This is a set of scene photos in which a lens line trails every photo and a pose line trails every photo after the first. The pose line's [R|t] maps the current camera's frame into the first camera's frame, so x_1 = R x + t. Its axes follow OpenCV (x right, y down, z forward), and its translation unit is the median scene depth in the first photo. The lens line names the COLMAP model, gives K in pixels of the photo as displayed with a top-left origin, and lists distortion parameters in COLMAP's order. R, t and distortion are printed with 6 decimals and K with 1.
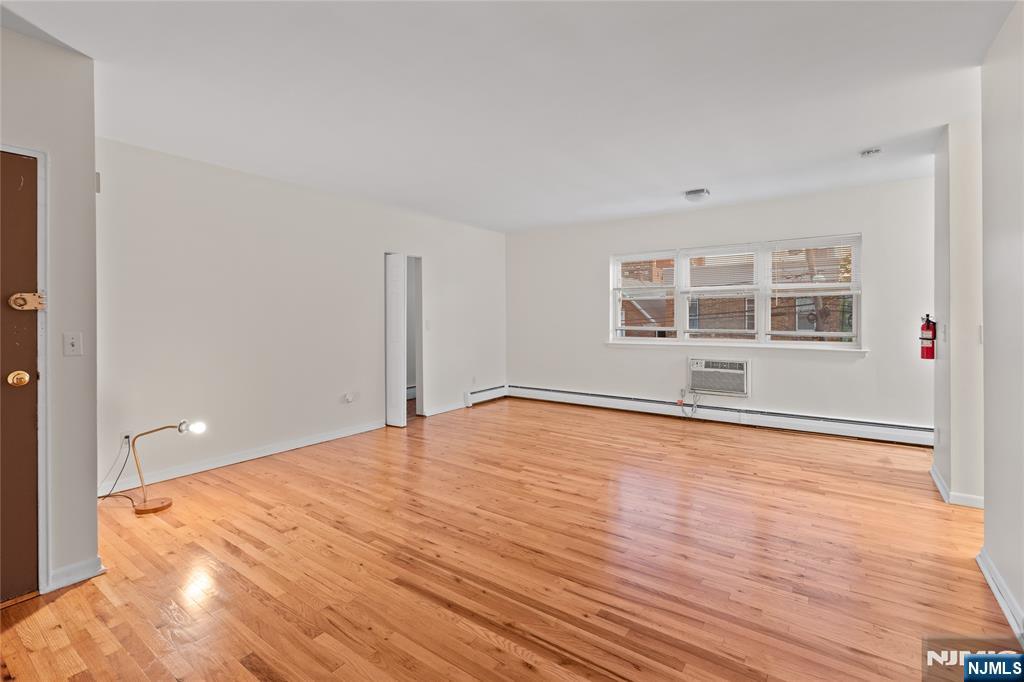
lens RADIAL K [[467.4, 0, 511.1], [0, 467.4, 314.6], [0, 0, 1]] dist [-0.000732, -0.000701]
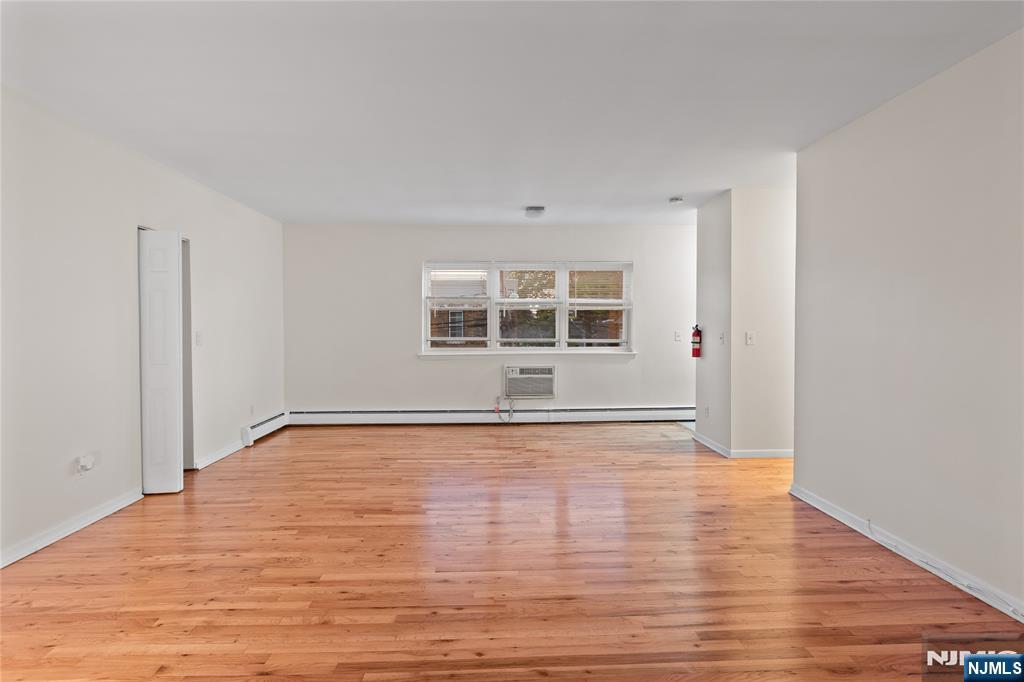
lens RADIAL K [[457.7, 0, 511.9], [0, 457.7, 332.0], [0, 0, 1]] dist [-0.001617, -0.000366]
pose [[0.784661, -0.006528, 0.619891, -0.358562], [-0.002024, 0.999912, 0.013091, 0.004013], [-0.619922, -0.011526, 0.784579, 0.269436]]
